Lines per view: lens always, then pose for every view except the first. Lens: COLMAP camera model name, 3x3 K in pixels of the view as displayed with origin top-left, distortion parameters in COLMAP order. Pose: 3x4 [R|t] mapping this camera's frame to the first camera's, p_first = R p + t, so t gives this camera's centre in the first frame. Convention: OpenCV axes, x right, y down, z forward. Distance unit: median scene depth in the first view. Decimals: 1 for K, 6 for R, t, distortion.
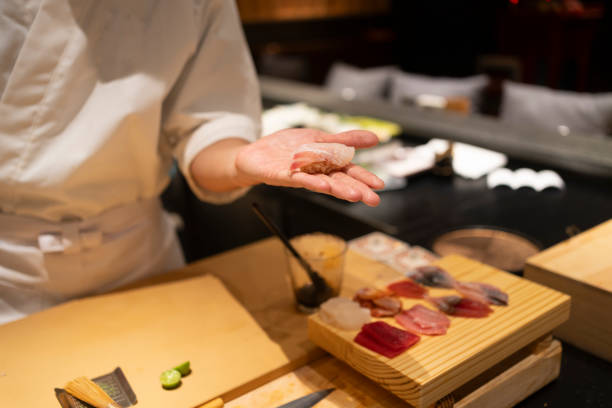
lens RADIAL K [[623.5, 0, 306.0], [0, 623.5, 204.0], [0, 0, 1]] dist [-0.001167, -0.015968]
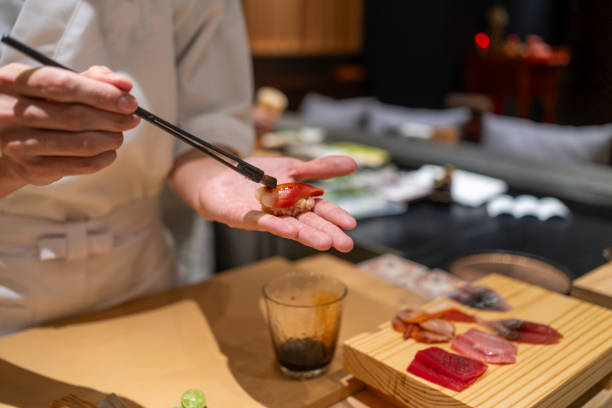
lens RADIAL K [[623.5, 0, 306.0], [0, 623.5, 204.0], [0, 0, 1]] dist [-0.001167, -0.015968]
pose [[0.997301, 0.022490, 0.069896, -0.081968], [-0.017706, 0.997505, -0.068333, 0.041393], [-0.071259, 0.066911, 0.995211, 0.124897]]
